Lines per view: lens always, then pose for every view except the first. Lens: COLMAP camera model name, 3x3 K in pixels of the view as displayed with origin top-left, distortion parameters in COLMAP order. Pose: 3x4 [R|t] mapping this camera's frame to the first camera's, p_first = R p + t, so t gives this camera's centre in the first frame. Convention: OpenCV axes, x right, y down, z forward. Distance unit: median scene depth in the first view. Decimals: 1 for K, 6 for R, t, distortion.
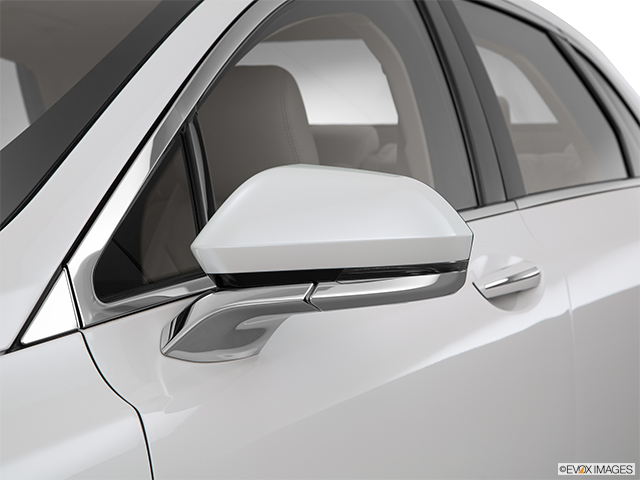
lens RADIAL K [[1570.6, 0, 319.9], [0, 1570.6, 240.7], [0, 0, 1]] dist [0.004713, 0.000000]
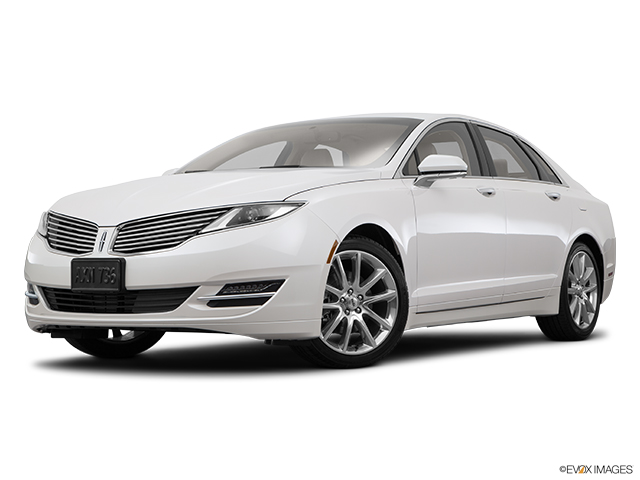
lens RADIAL K [[1339.5, 0, 318.4], [0, 1339.5, 239.1], [0, 0, 1]] dist [0.175863, 0.000000]
pose [[0.995003, -0.006586, -0.099629, 0.039137], [-0.002139, 0.996187, -0.087220, 0.667763], [0.099823, 0.086997, 0.991195, -3.701692]]
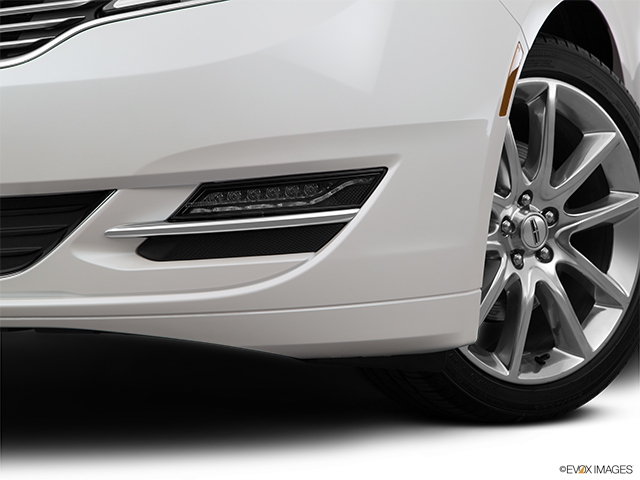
lens RADIAL K [[1683.7, 0, 318.7], [0, 1683.7, 245.7], [0, 0, 1]] dist [0.470172, 0.000000]
pose [[0.999115, -0.005634, 0.041690, -0.592907], [0.005560, 0.999983, 0.001885, 0.506732], [-0.041700, -0.001651, 0.999129, -1.275547]]
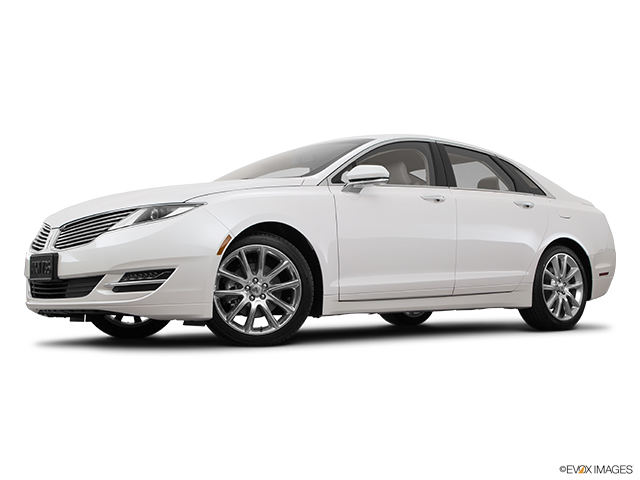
lens RADIAL K [[918.9, 0, 305.1], [0, 918.9, 250.5], [0, 0, 1]] dist [0.074768, 0.000000]
pose [[0.920817, -0.026184, -0.389115, 1.217045], [-0.017396, 0.993993, -0.108053, 0.715927], [0.389606, 0.106266, 0.914830, -2.491054]]
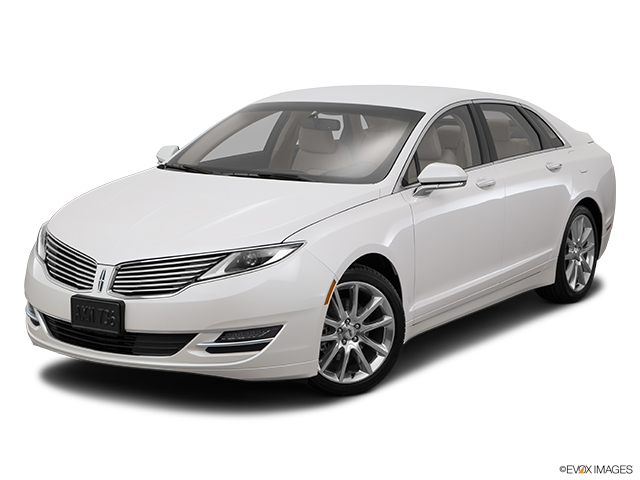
lens RADIAL K [[1339.5, 0, 319.3], [0, 1339.5, 256.0], [0, 0, 1]] dist [0.175863, 0.000000]
pose [[0.994931, 0.021404, -0.098254, 0.042734], [-0.012223, 0.995581, 0.093107, -0.153681], [0.099813, -0.091434, 0.990796, -3.713691]]
